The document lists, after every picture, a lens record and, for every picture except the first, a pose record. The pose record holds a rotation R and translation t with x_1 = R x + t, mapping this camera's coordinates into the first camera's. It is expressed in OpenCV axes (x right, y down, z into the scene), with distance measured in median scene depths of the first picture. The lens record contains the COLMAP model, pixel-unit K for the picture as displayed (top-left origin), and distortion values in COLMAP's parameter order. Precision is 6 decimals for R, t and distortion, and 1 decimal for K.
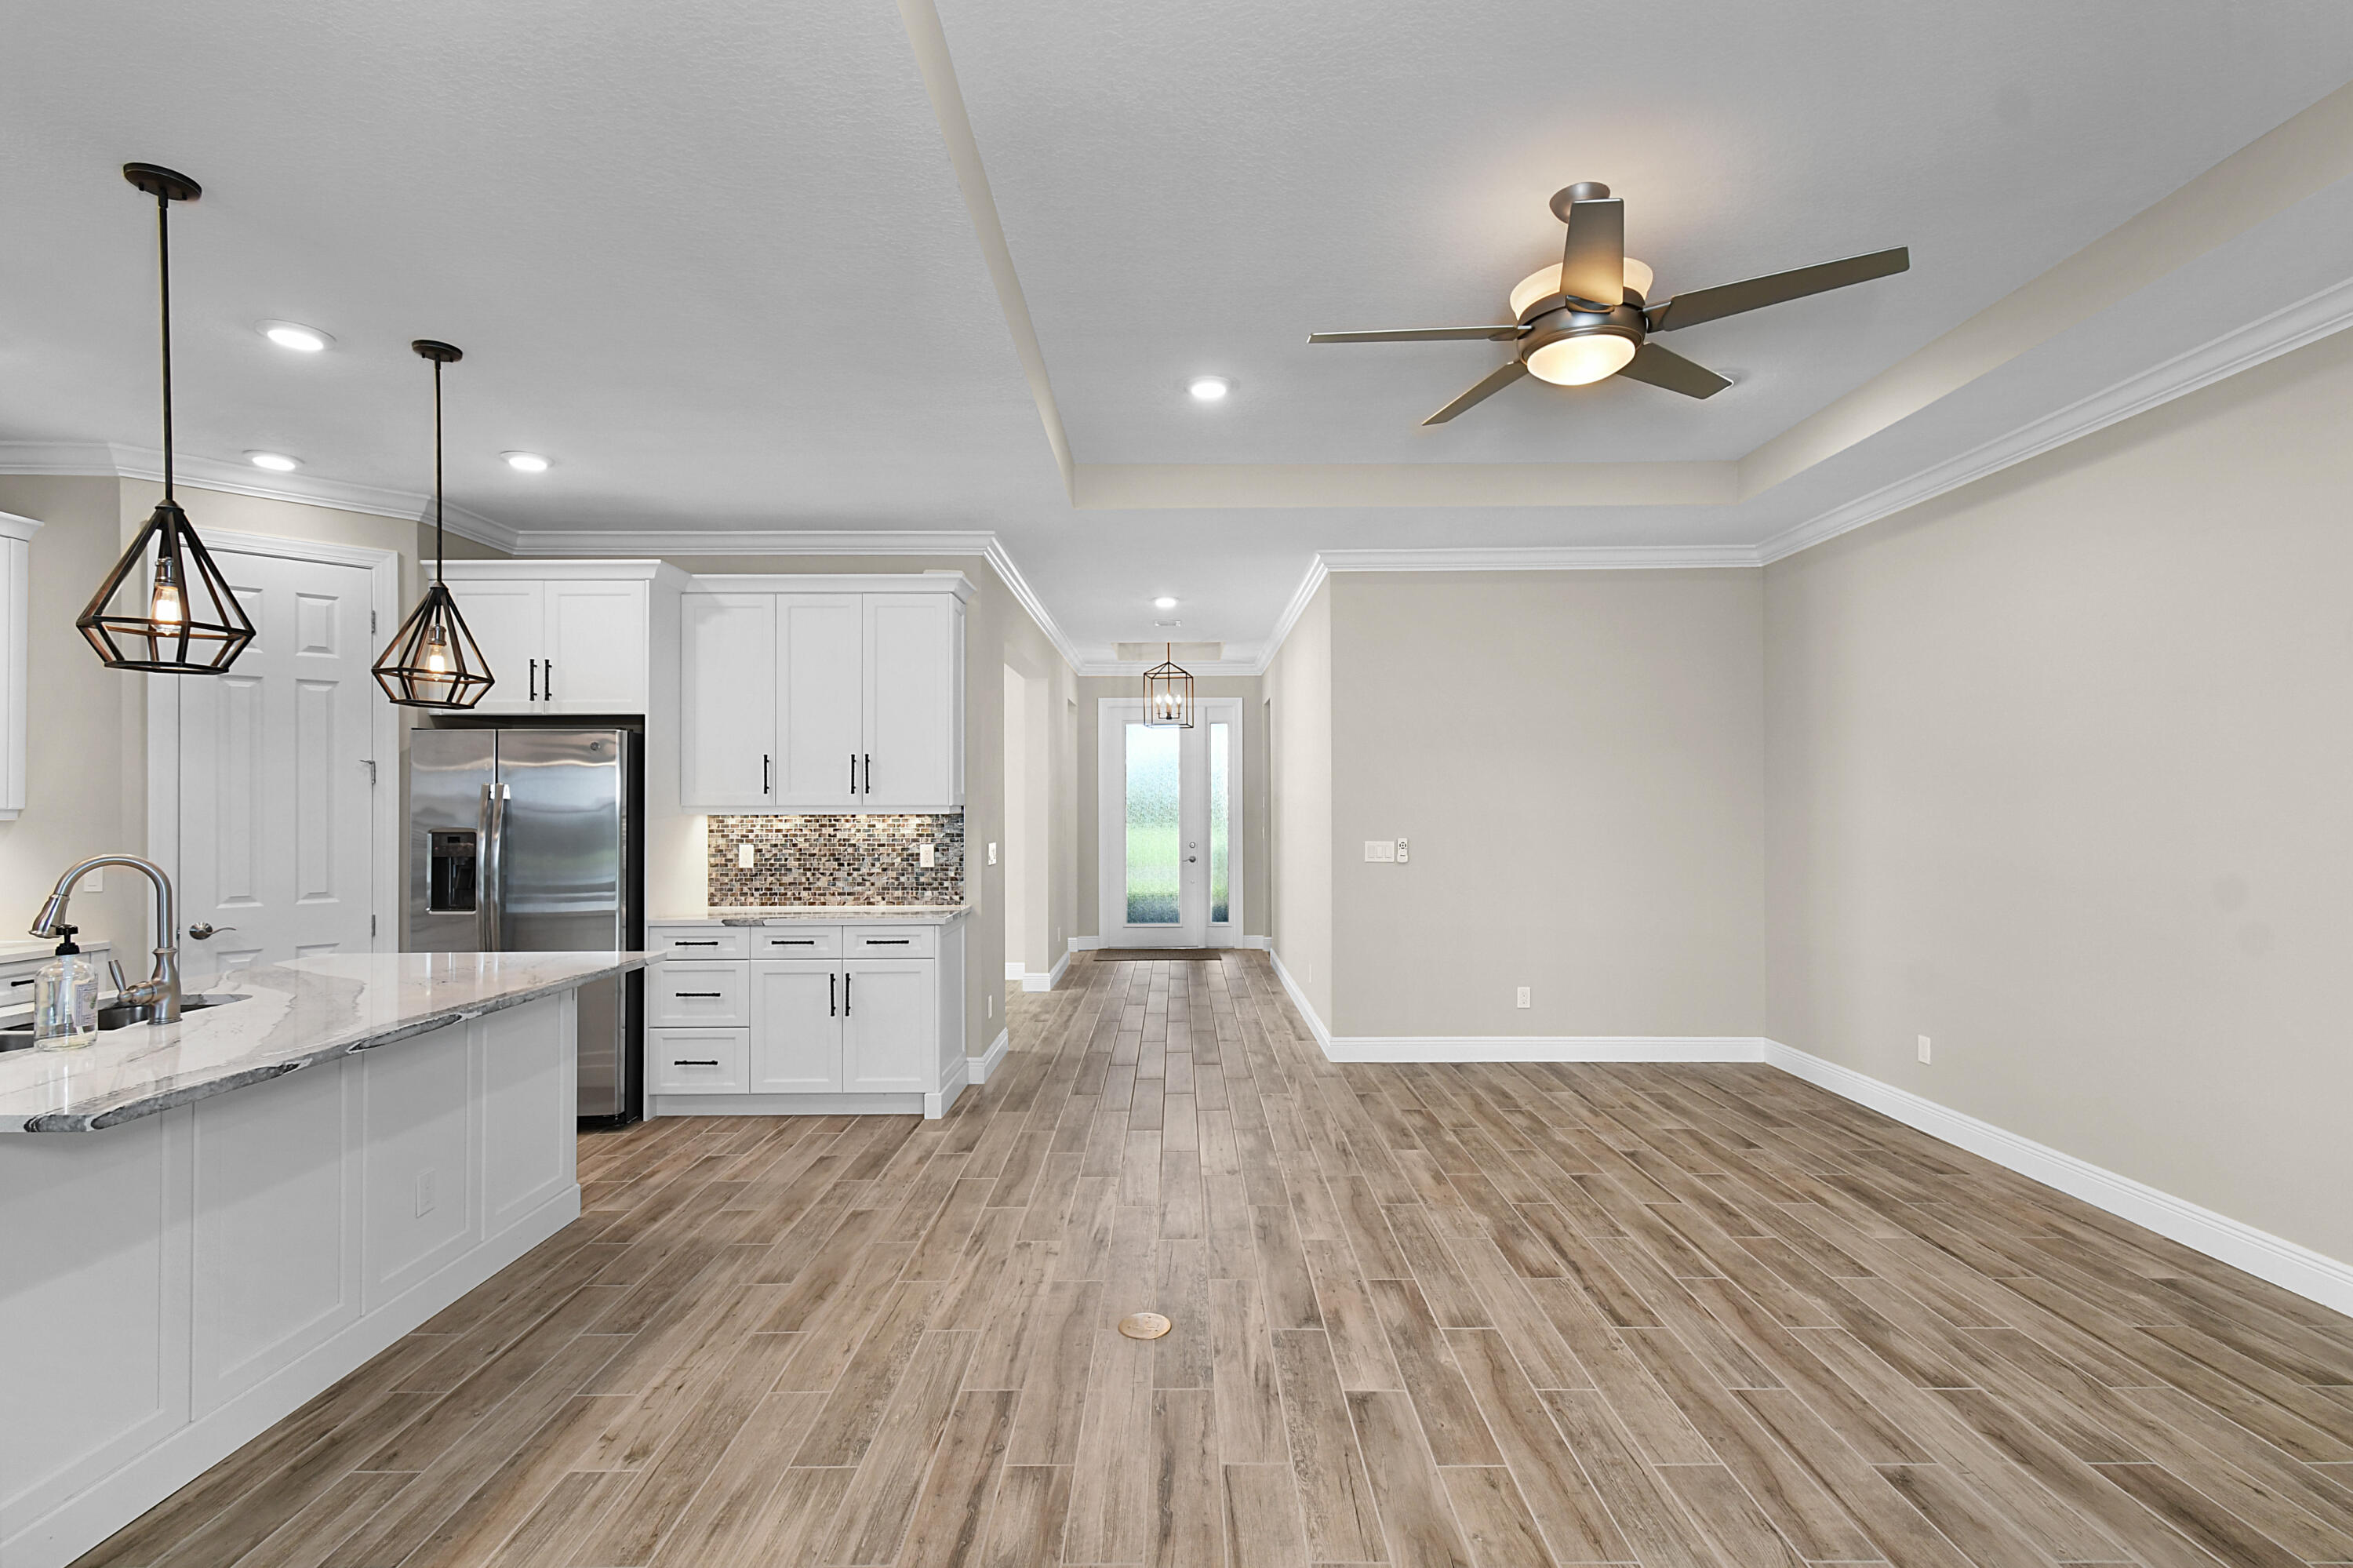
lens RADIAL K [[1087.4, 0, 1200.9], [0, 1087.4, 790.8], [0, 0, 1]] dist [0.003210, 0.000269]
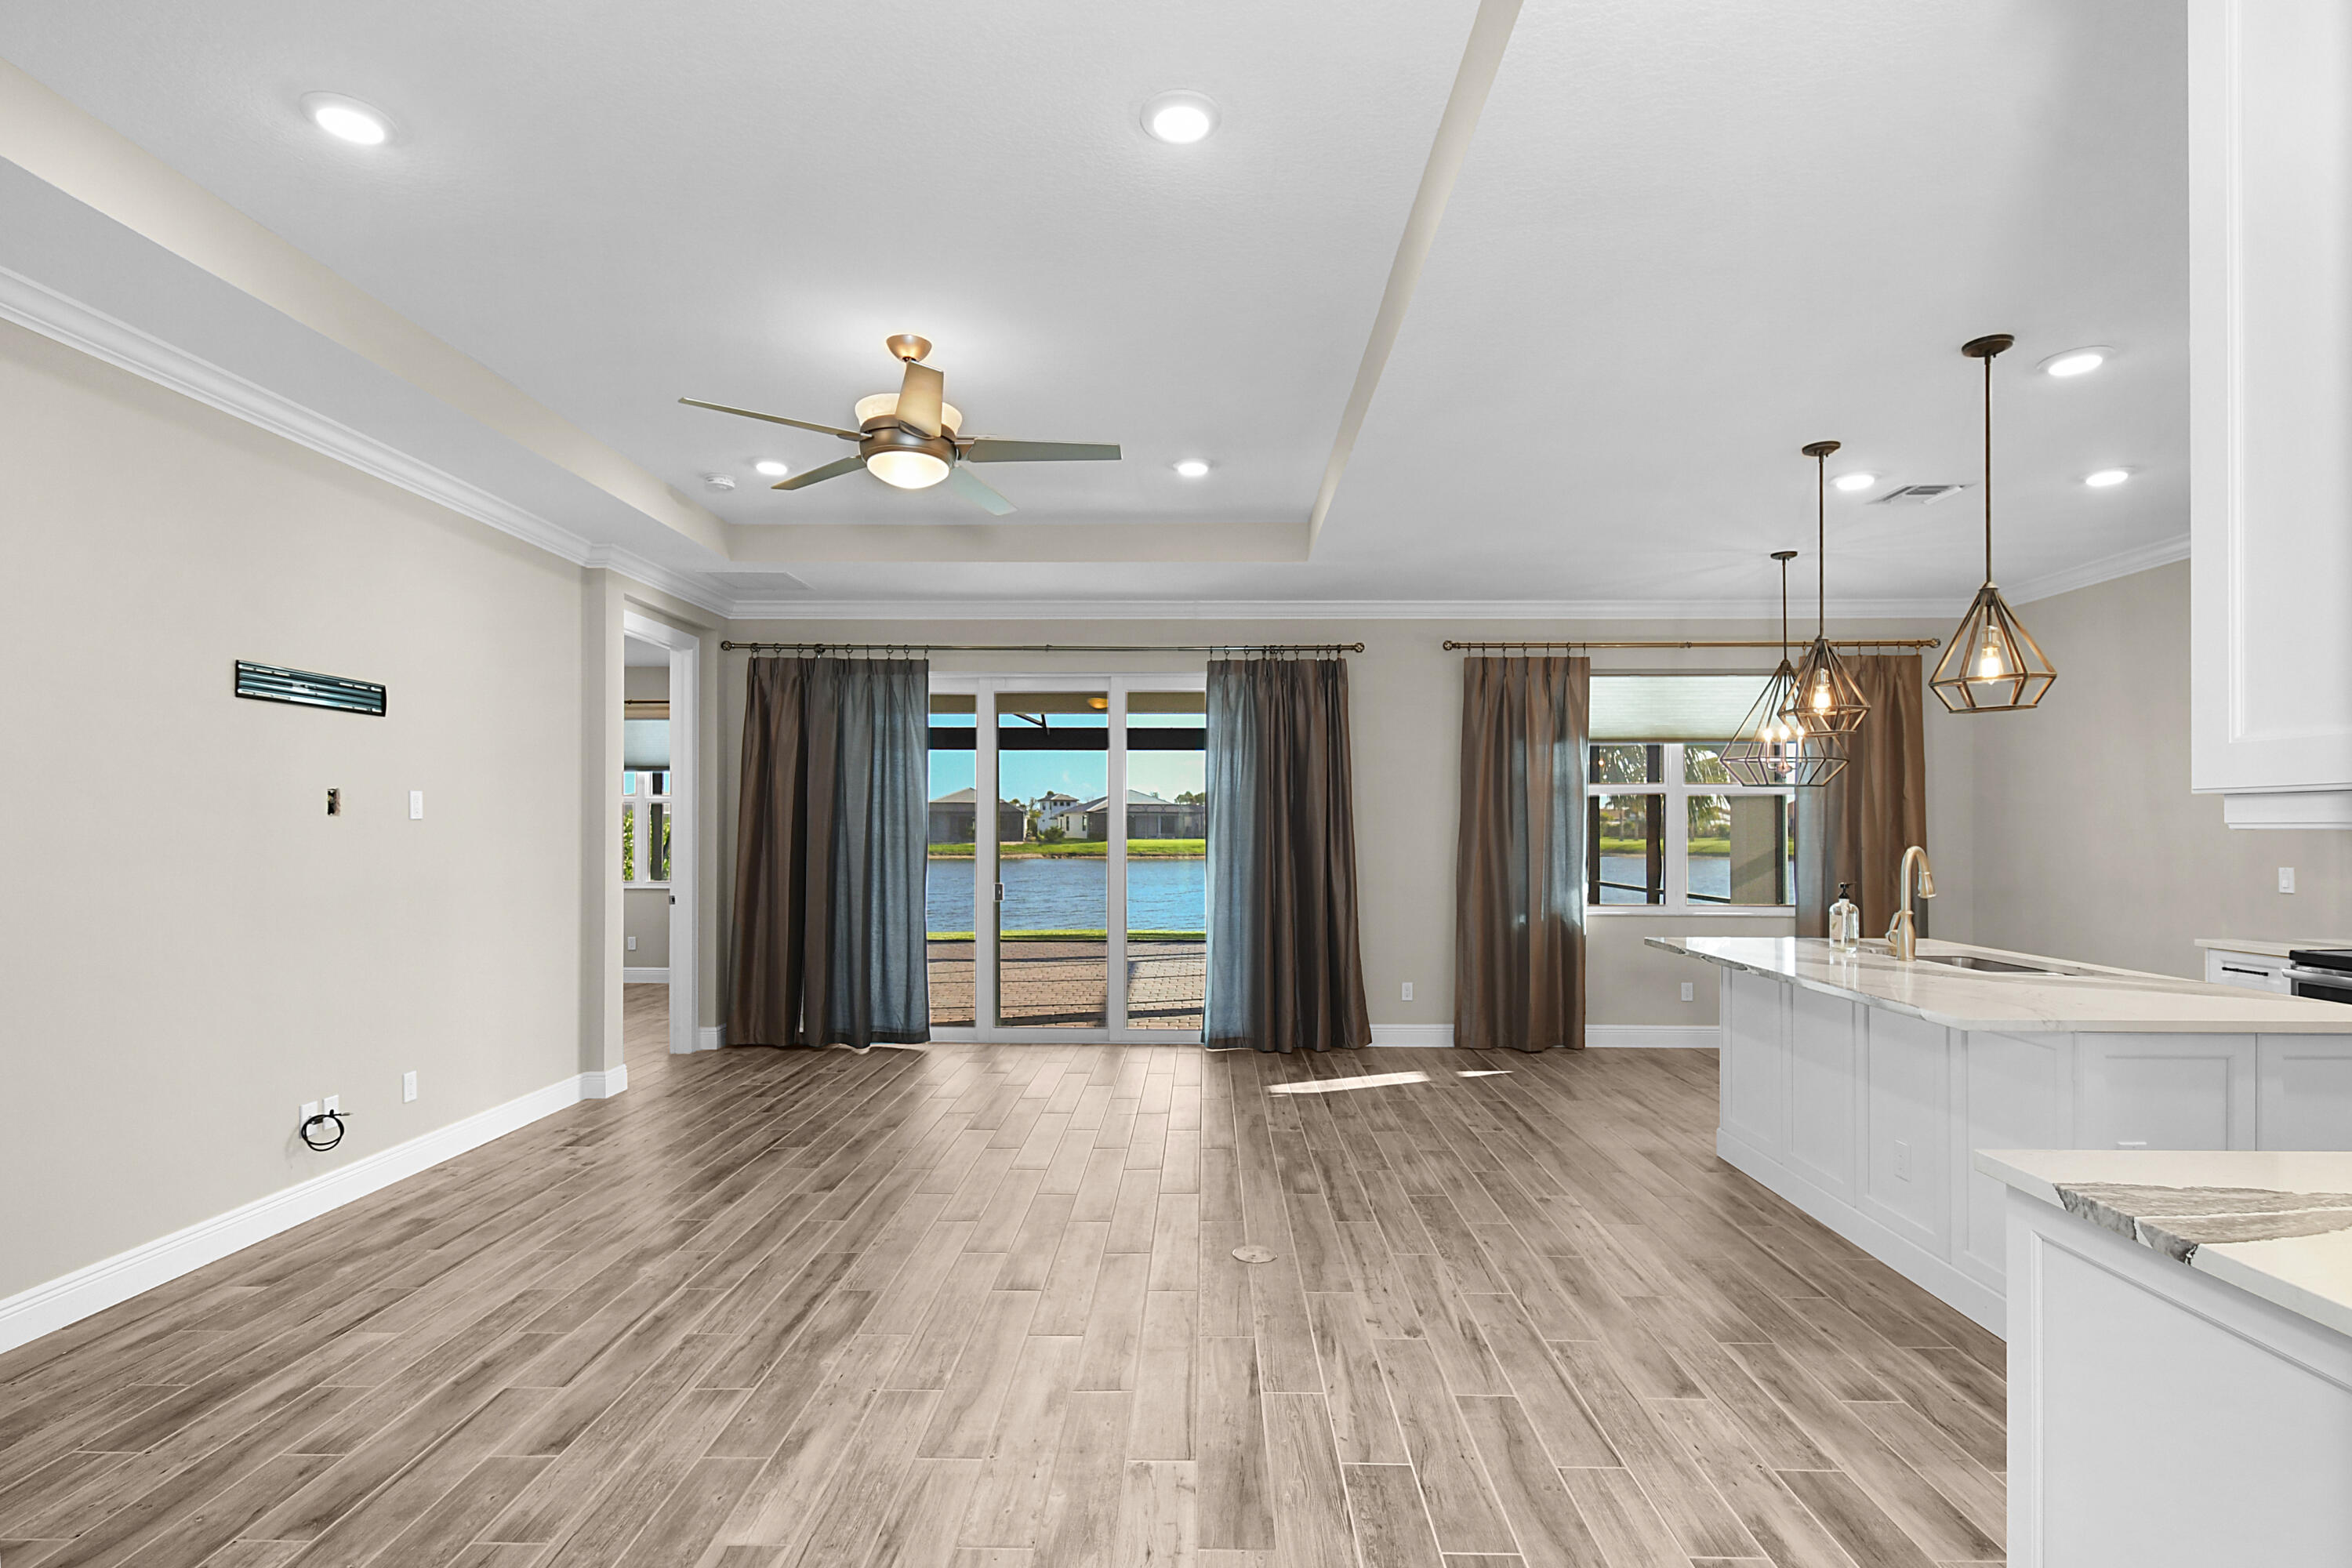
lens RADIAL K [[1138.5, 0, 1202.6], [0, 1138.5, 817.4], [0, 0, 1]] dist [0.001918, -0.000437]
pose [[-0.999715, 0.004219, 0.023515, -0.017393], [0.003703, 0.999753, -0.021928, 0.029234], [-0.023602, -0.021834, -0.999483, 1.530025]]
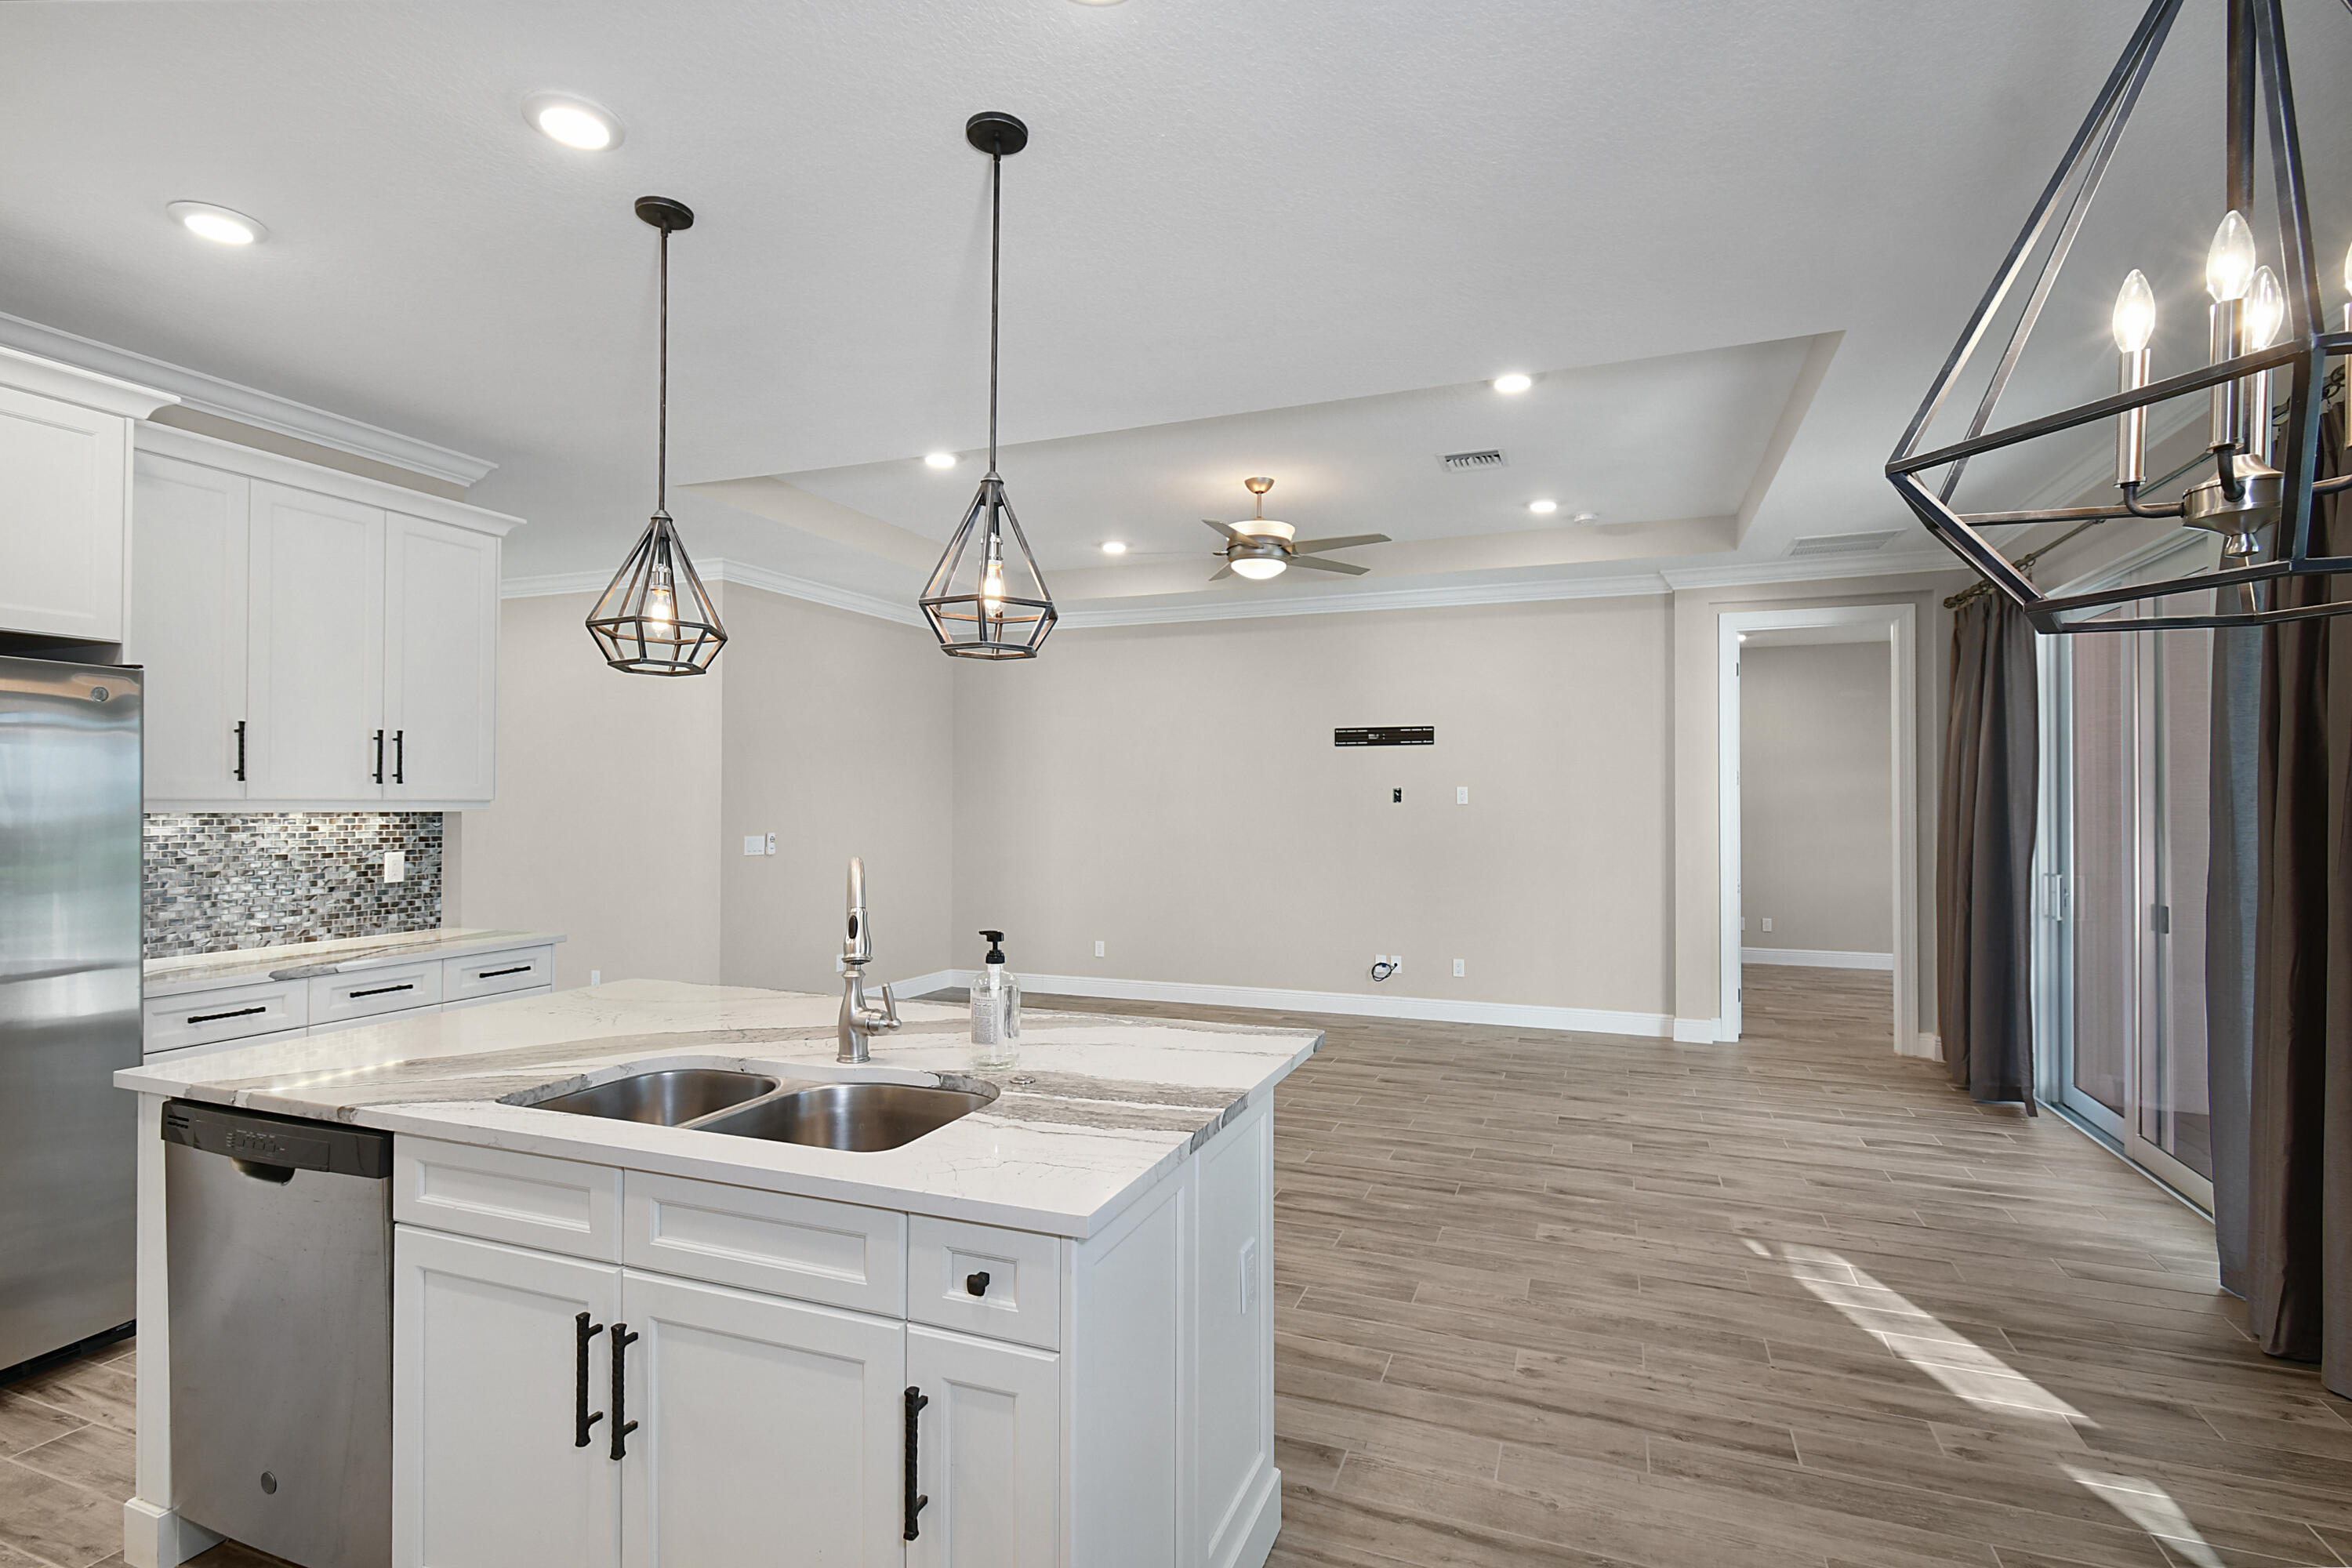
lens RADIAL K [[1099.9, 0, 1176.0], [0, 1099.9, 784.0], [0, 0, 1]] dist [0.008578, -0.004324]
pose [[0.373243, 0.020529, 0.927507, -0.968019], [-0.016114, 0.999748, -0.015643, 0.006893], [-0.927594, -0.009107, 0.373479, 0.275414]]
